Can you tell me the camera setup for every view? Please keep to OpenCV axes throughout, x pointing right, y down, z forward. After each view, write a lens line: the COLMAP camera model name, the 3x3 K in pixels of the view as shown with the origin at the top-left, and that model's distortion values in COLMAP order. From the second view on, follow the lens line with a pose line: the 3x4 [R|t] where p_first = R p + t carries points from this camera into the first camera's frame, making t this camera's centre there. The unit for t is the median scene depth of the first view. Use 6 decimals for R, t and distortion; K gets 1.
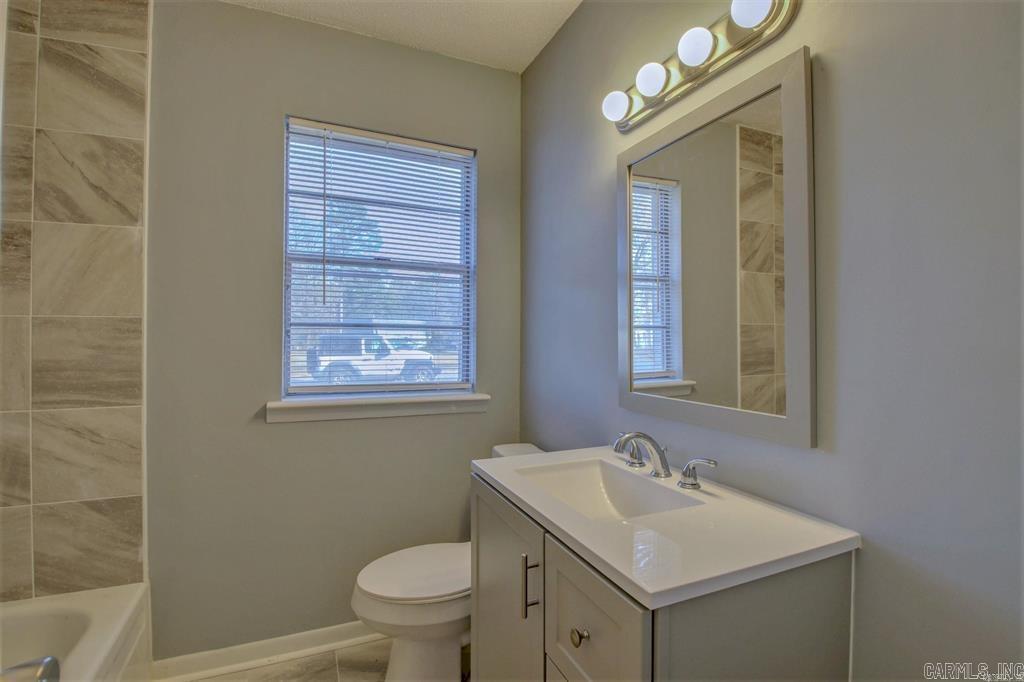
lens RADIAL K [[475.3, 0, 512.0], [0, 475.3, 333.0], [0, 0, 1]] dist [-0.018688, -0.001504]
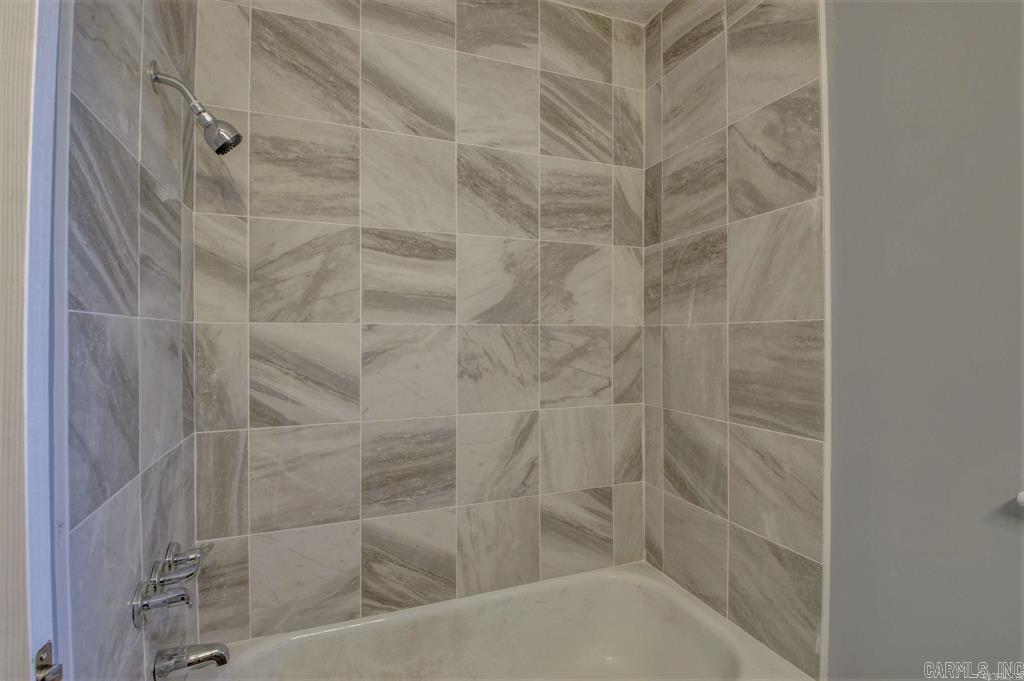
lens RADIAL K [[475.3, 0, 509.9], [0, 475.3, 334.6], [0, 0, 1]] dist [-0.018688, -0.001504]
pose [[-0.050690, -0.006919, -0.998690, -0.036847], [0.003466, 0.999969, -0.007104, -0.007485], [0.998708, -0.003822, -0.050664, 0.572658]]
